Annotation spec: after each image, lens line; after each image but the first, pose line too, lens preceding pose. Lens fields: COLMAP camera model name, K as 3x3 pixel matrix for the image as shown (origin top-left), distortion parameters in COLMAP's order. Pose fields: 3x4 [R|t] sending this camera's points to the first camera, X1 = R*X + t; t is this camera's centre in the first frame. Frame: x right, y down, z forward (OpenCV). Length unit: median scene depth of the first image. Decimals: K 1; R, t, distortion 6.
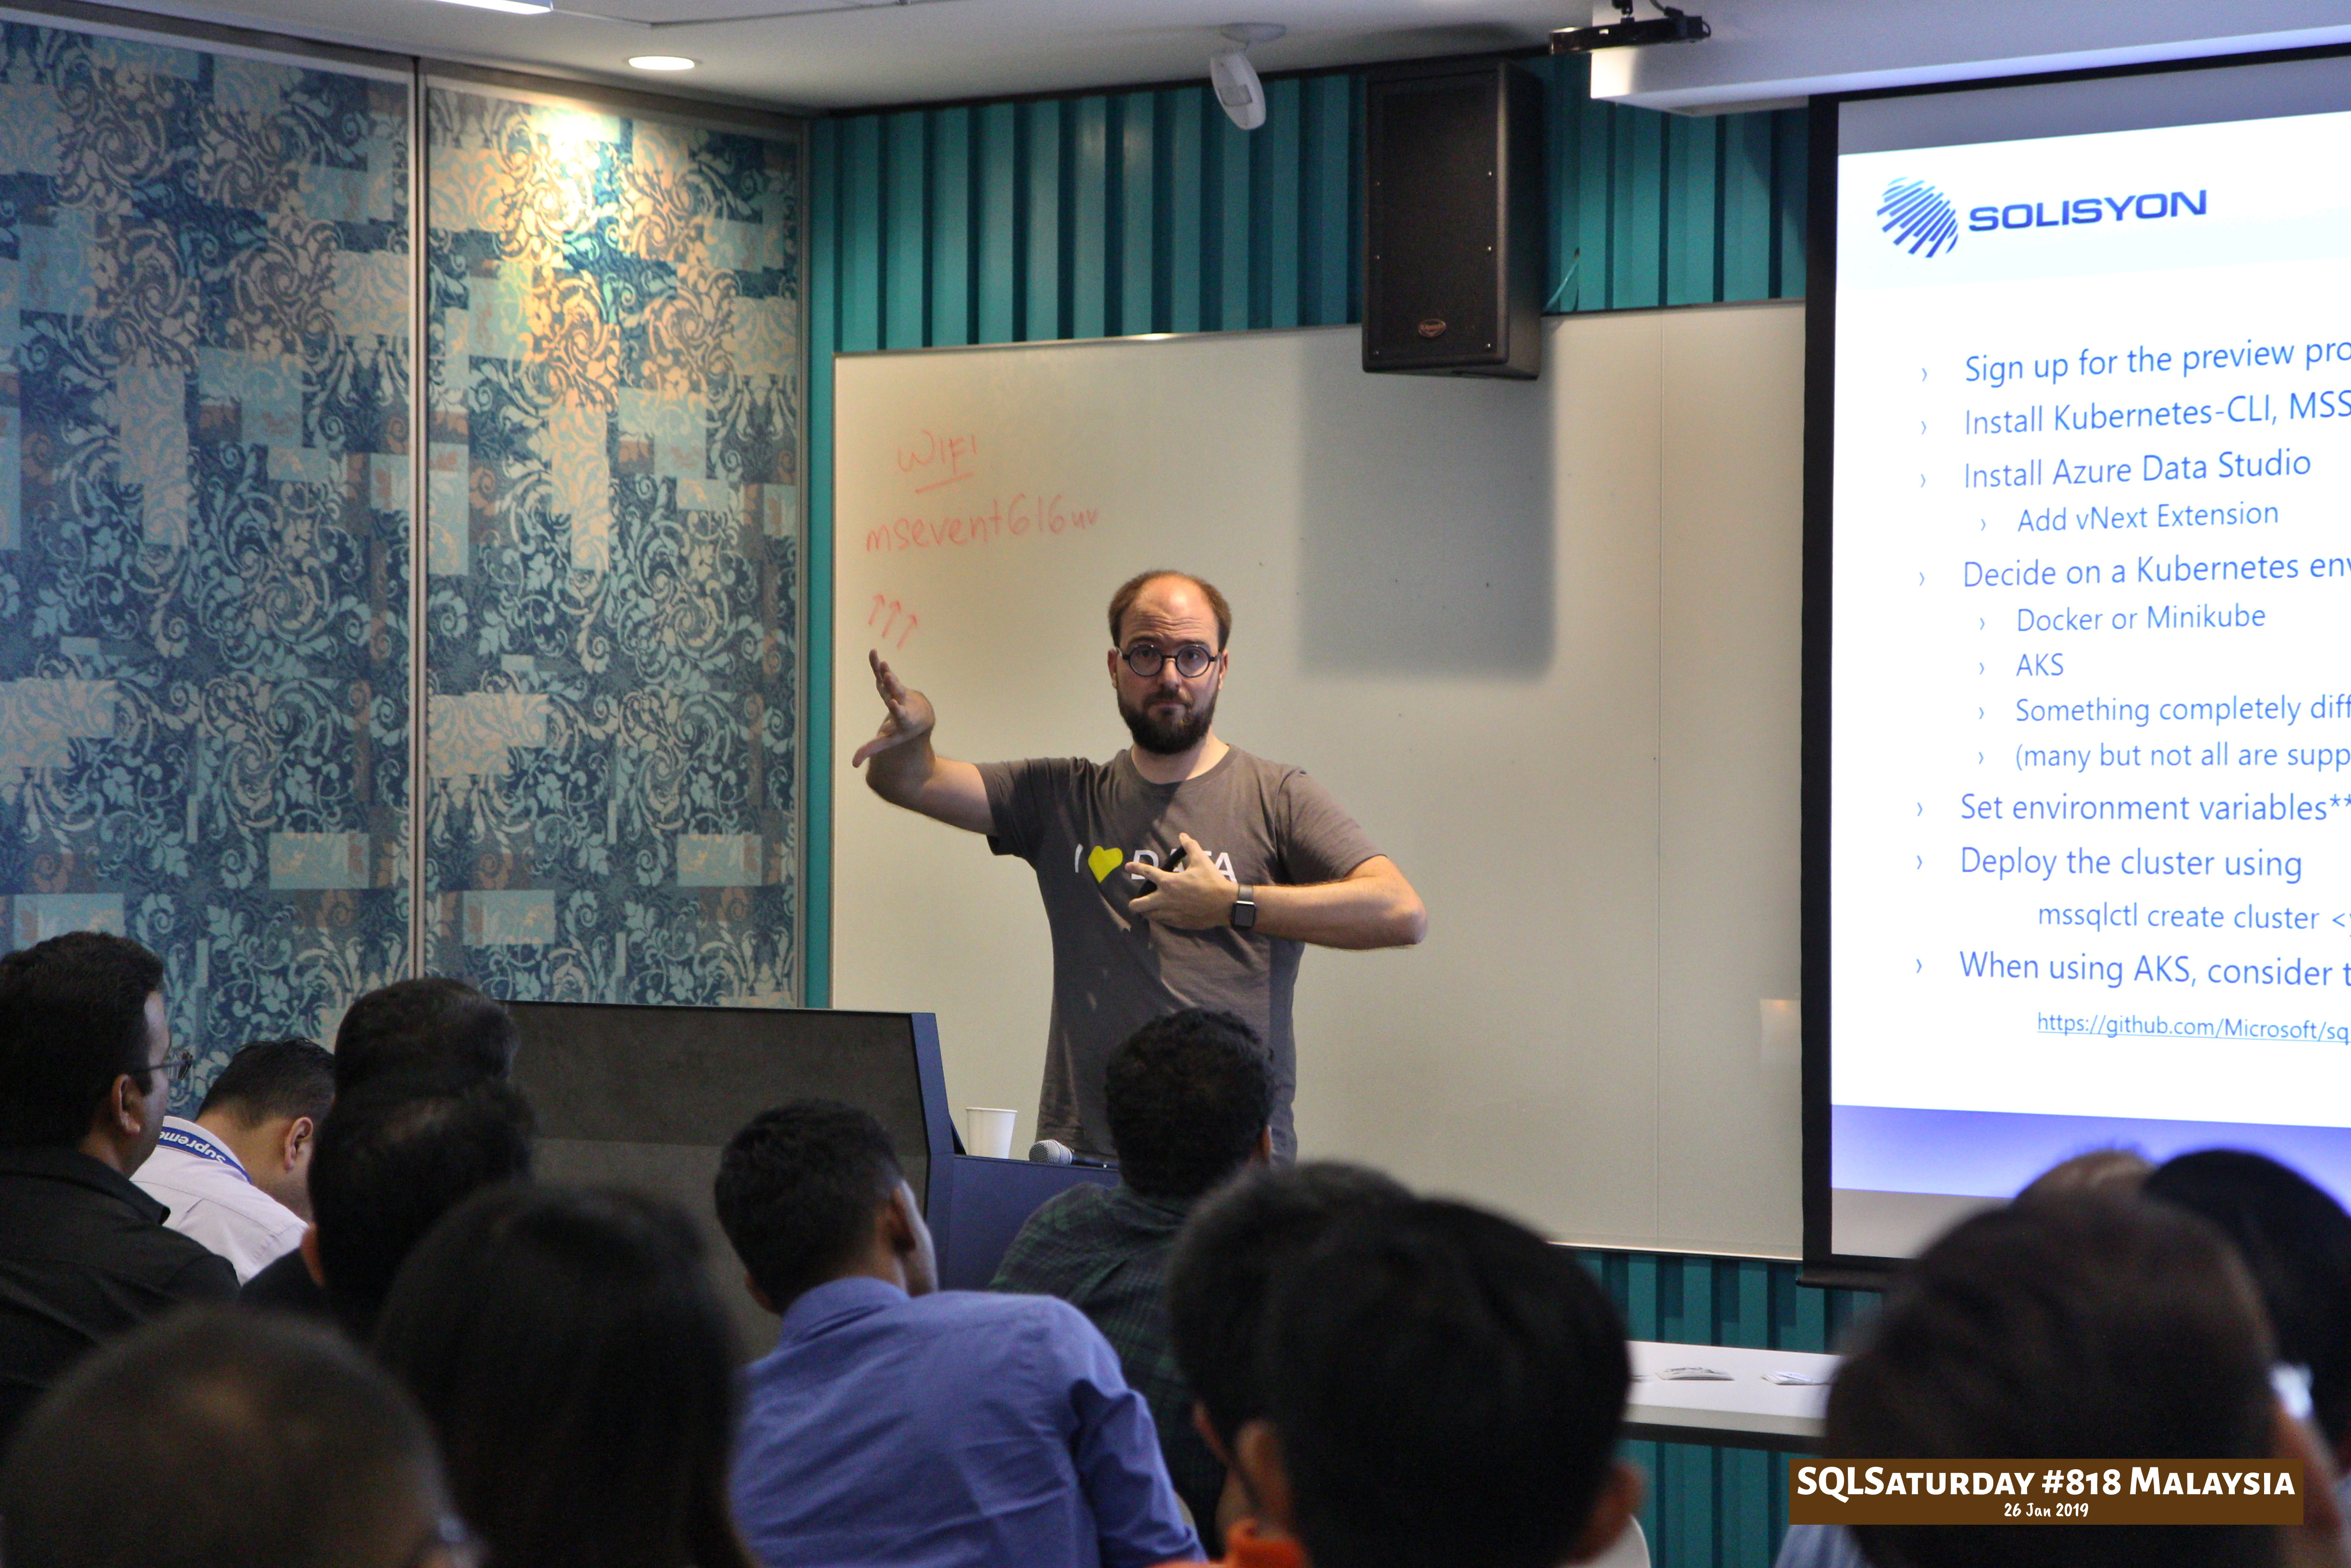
lens RADIAL K [[6349.3, 0, 1111.3], [0, 6349.3, 747.6], [0, 0, 1]] dist [0.436288, -0.056282]
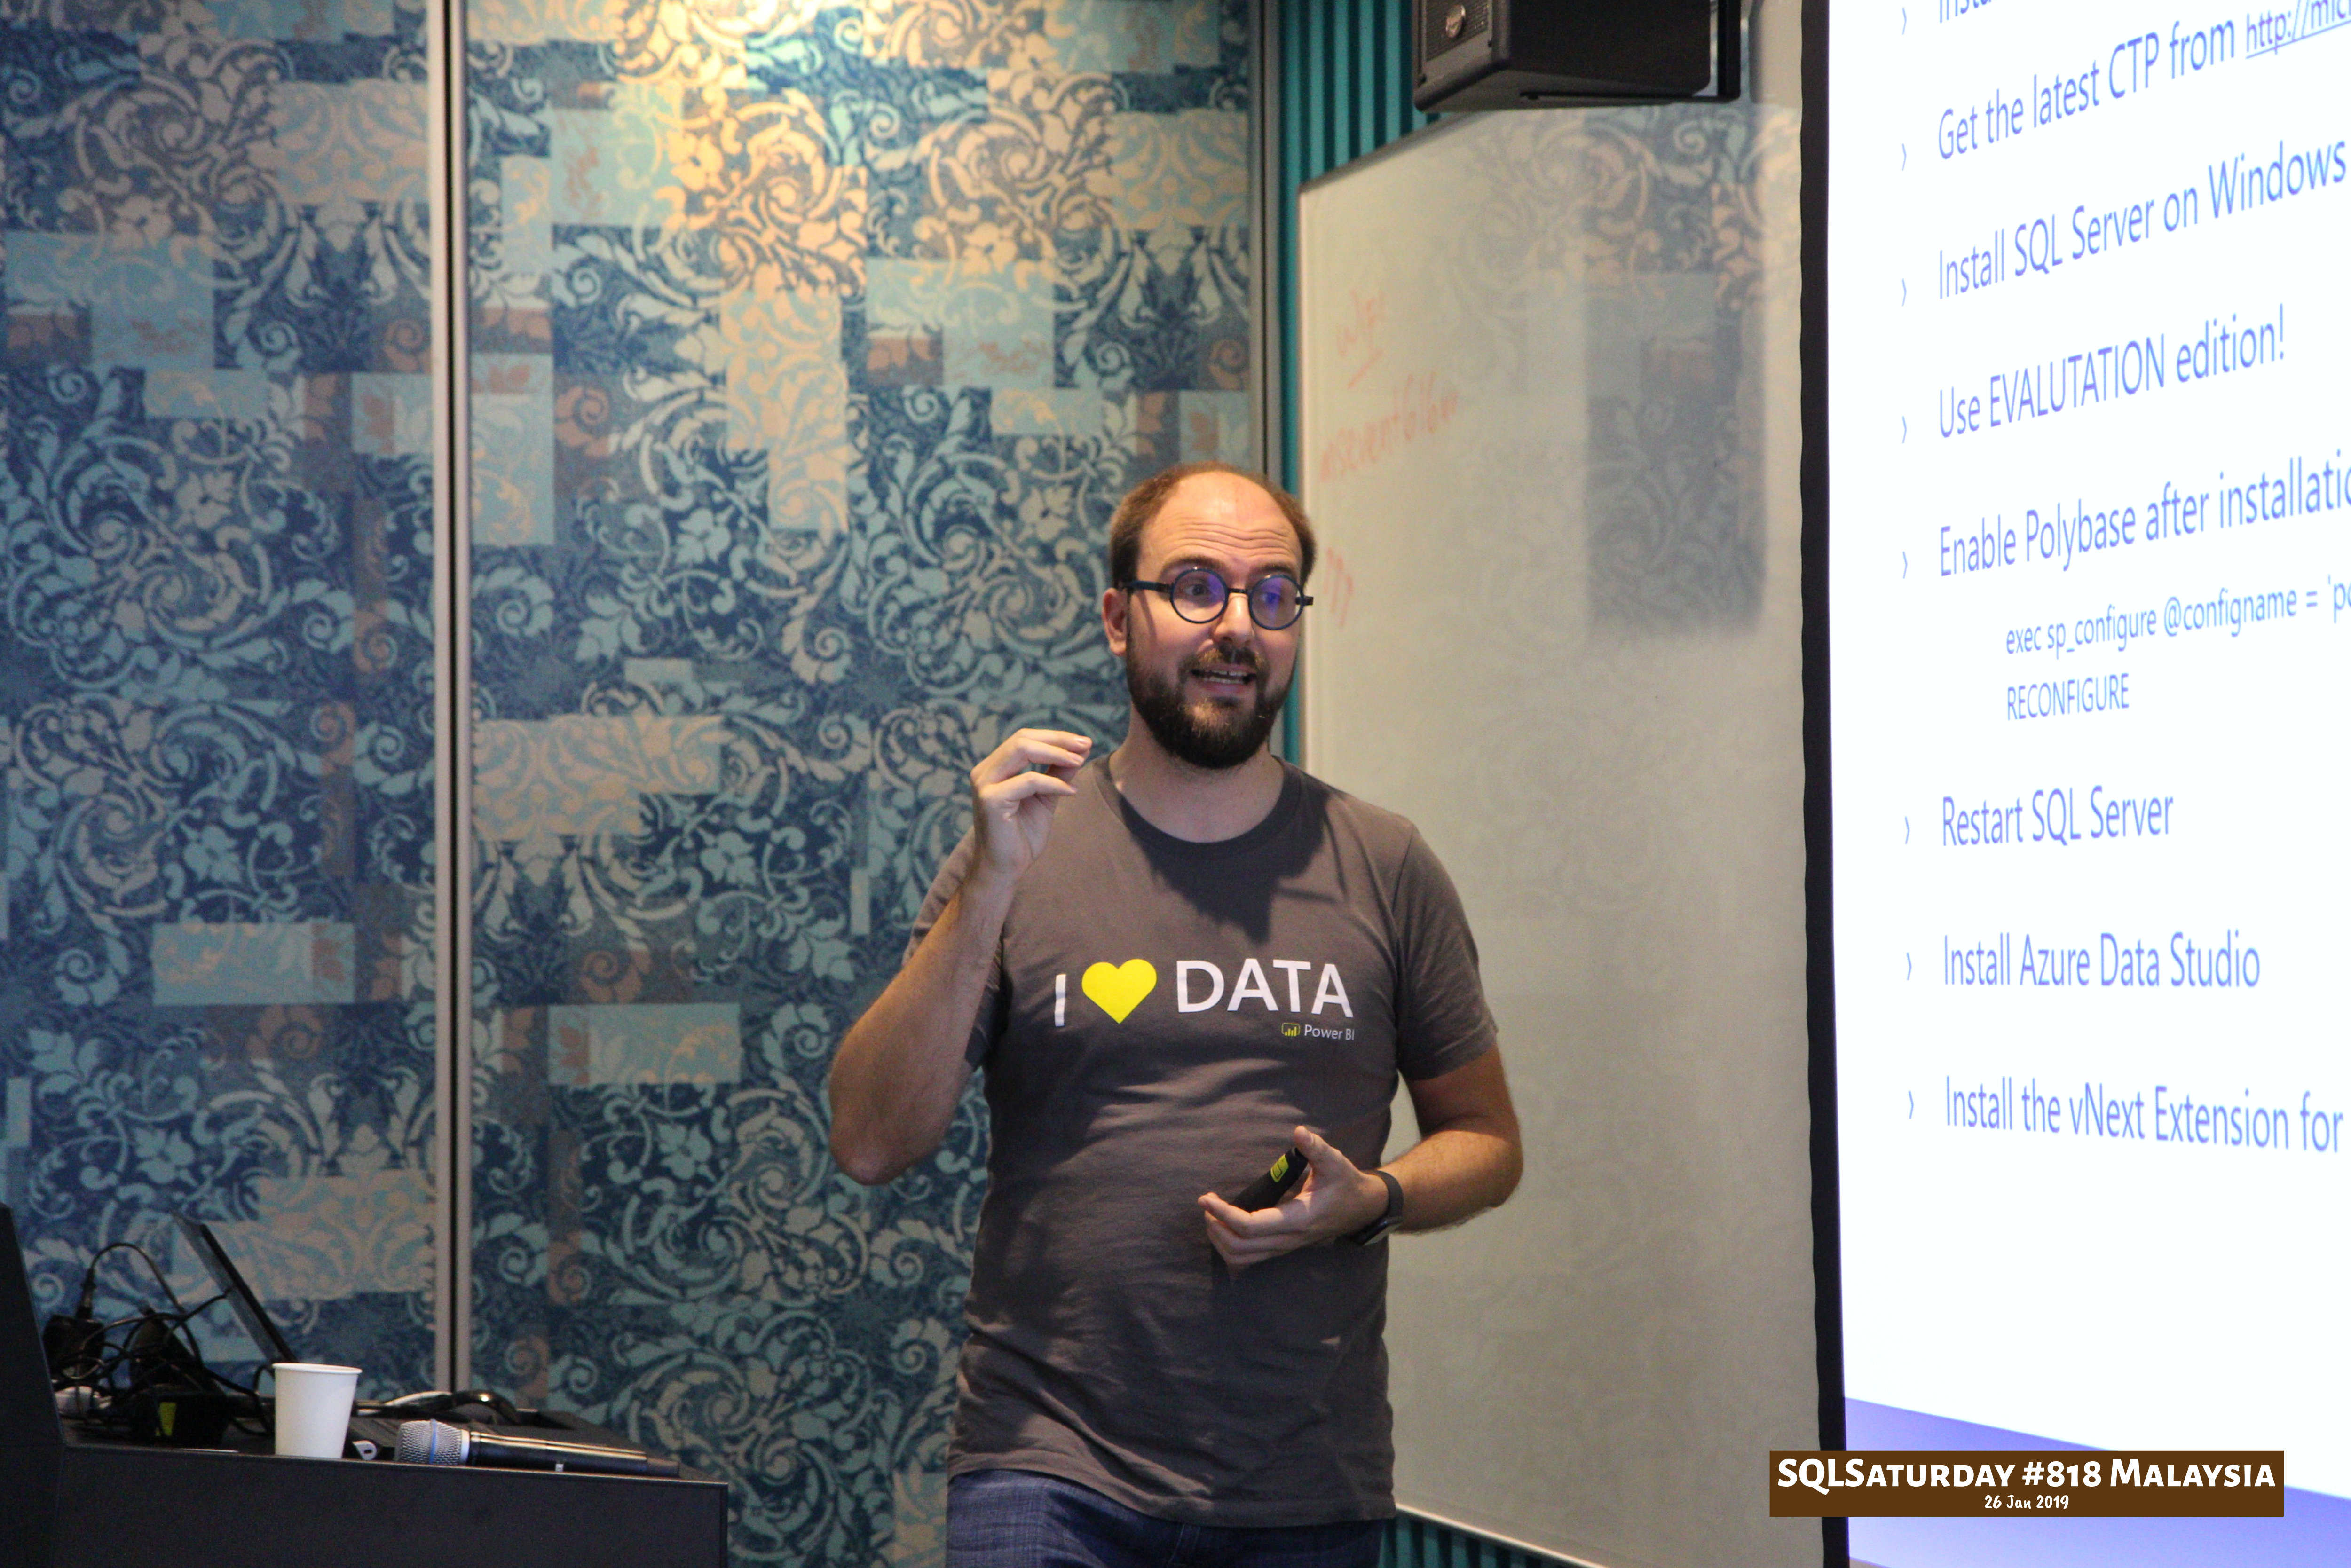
lens RADIAL K [[6325.7, 0, 1108.4], [0, 6325.7, 758.8], [0, 0, 1]] dist [0.438015, 0.377371]
pose [[0.786021, -0.024103, -0.617729, 0.378176], [0.016819, 0.999704, -0.017606, 0.009282], [0.617971, 0.003449, 0.786194, 0.514363]]
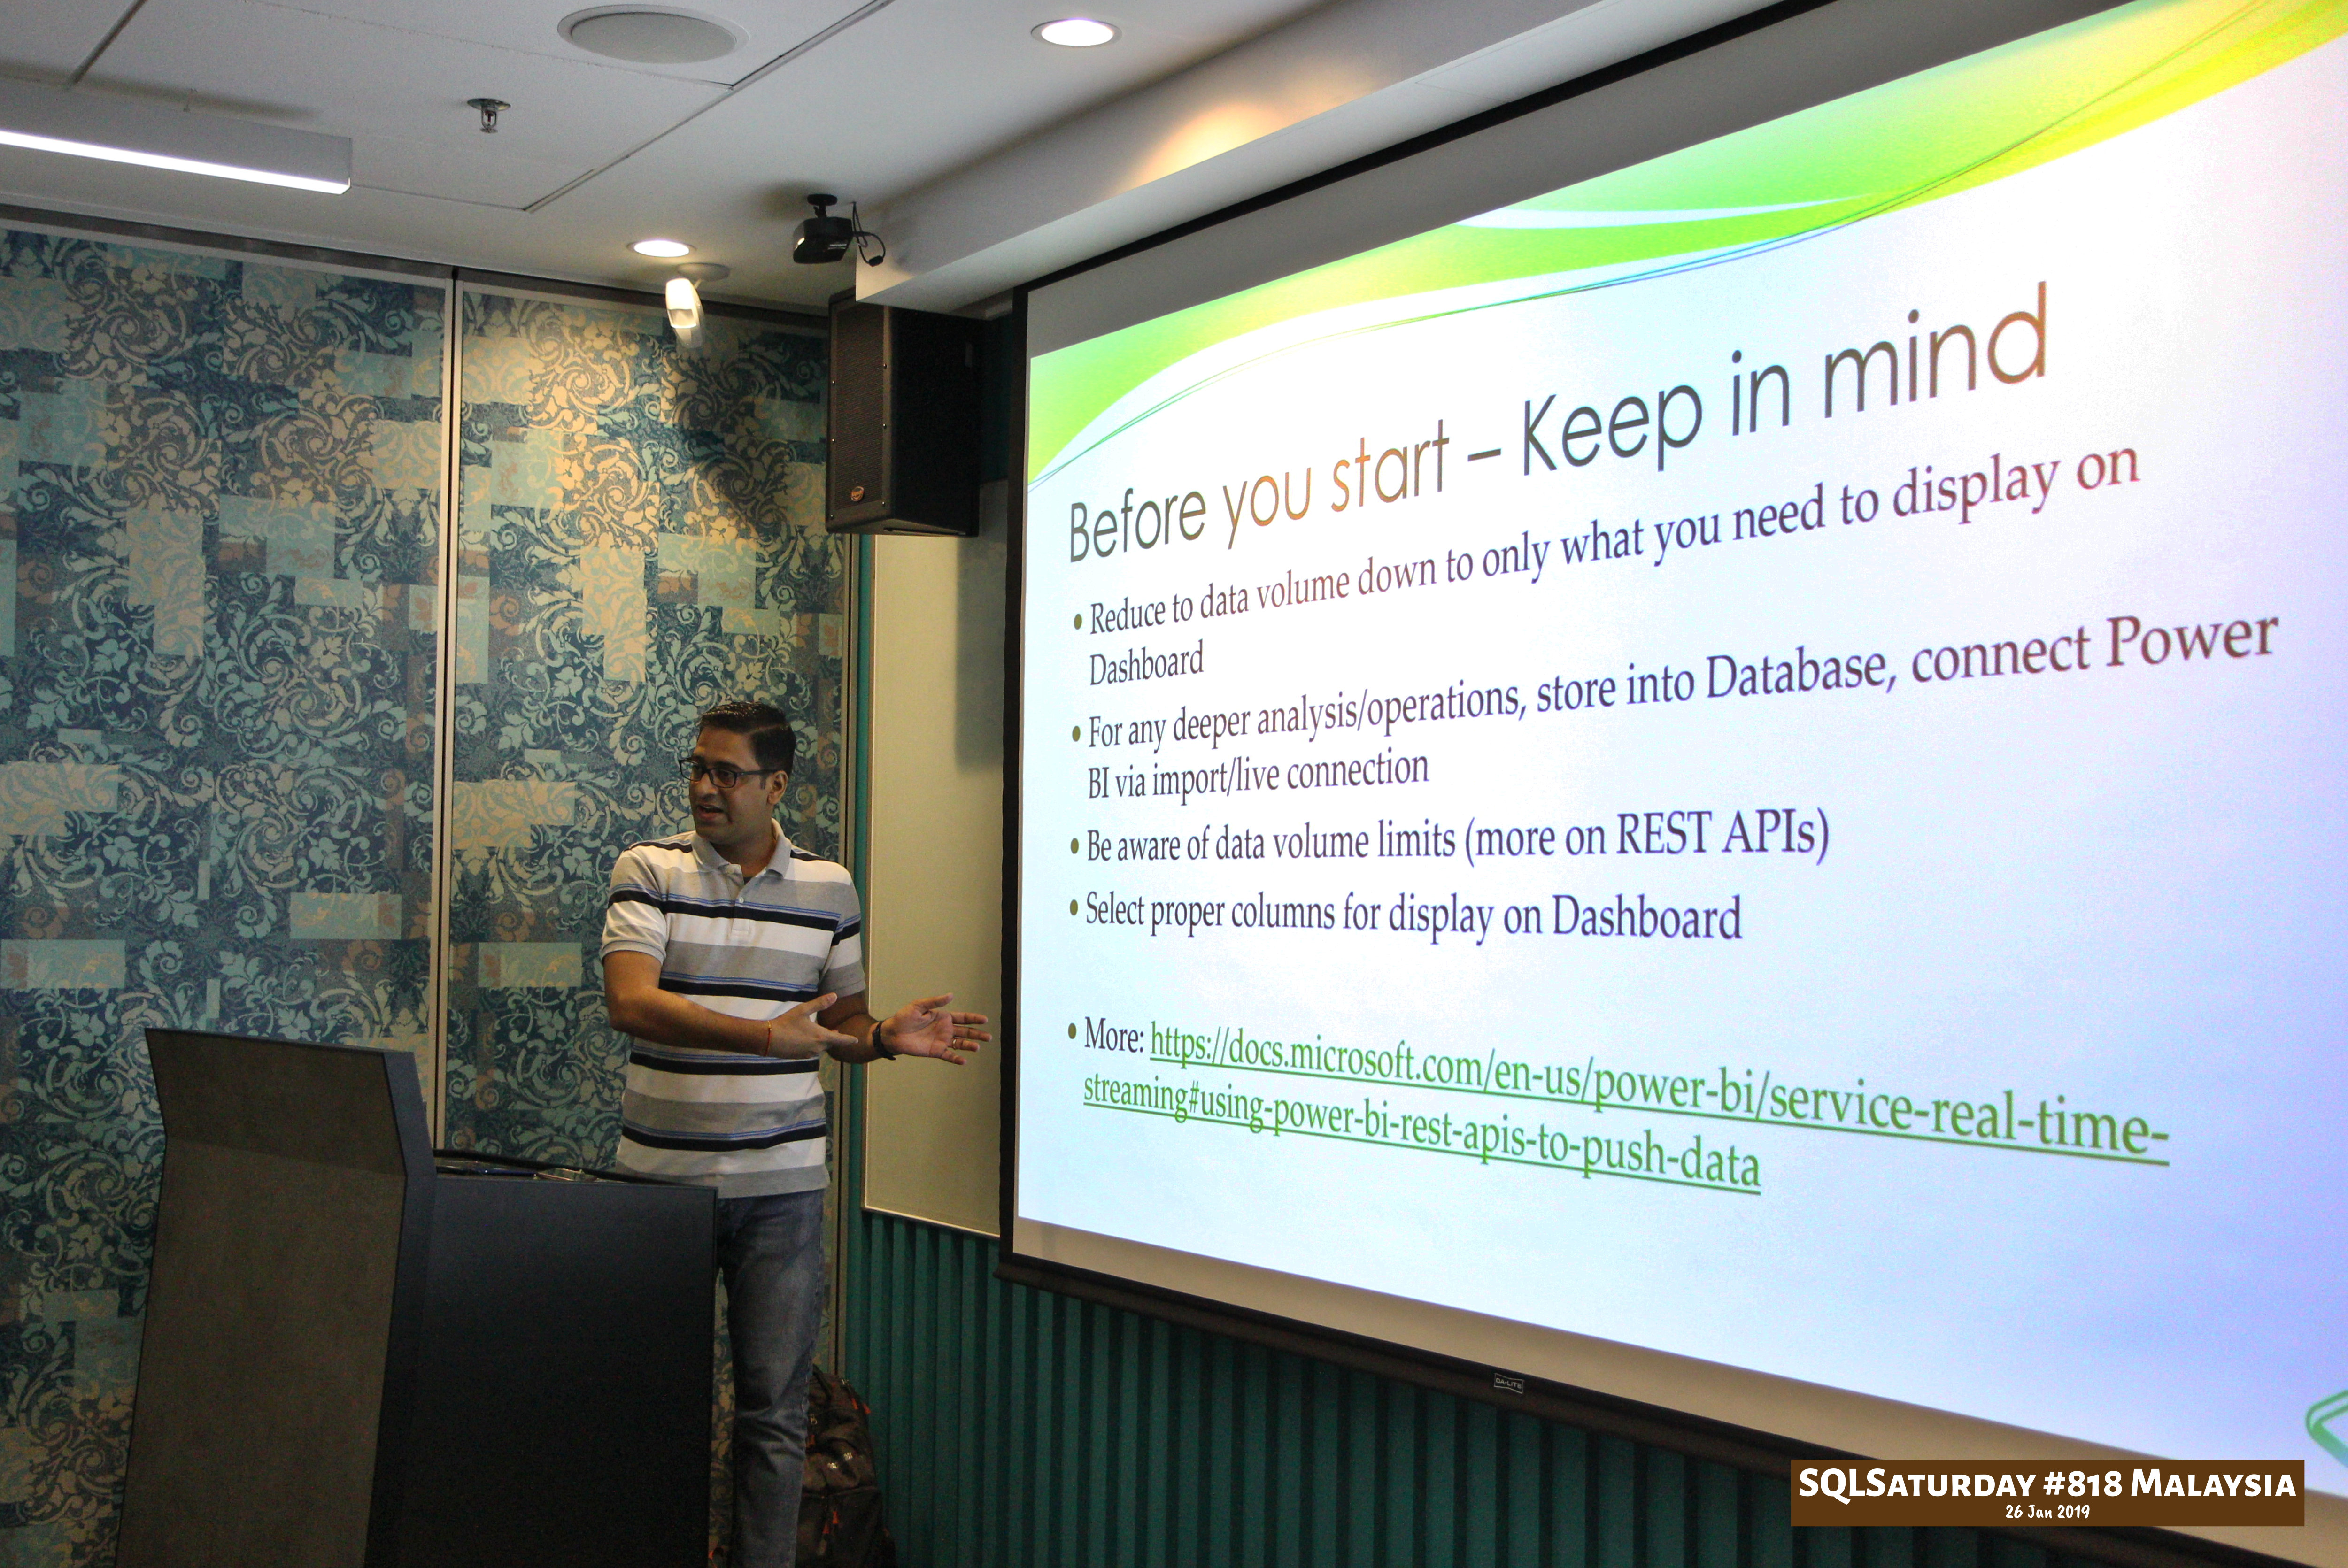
lens RADIAL K [[4063.3, 0, 1173.9], [0, 4063.3, 747.2], [0, 0, 1]] dist [0.056464, 0.353158]
pose [[0.977109, 0.001741, -0.212734, 0.198072], [-0.007480, 0.999629, -0.026176, 0.004678], [0.212610, 0.027168, 0.976759, 0.273654]]
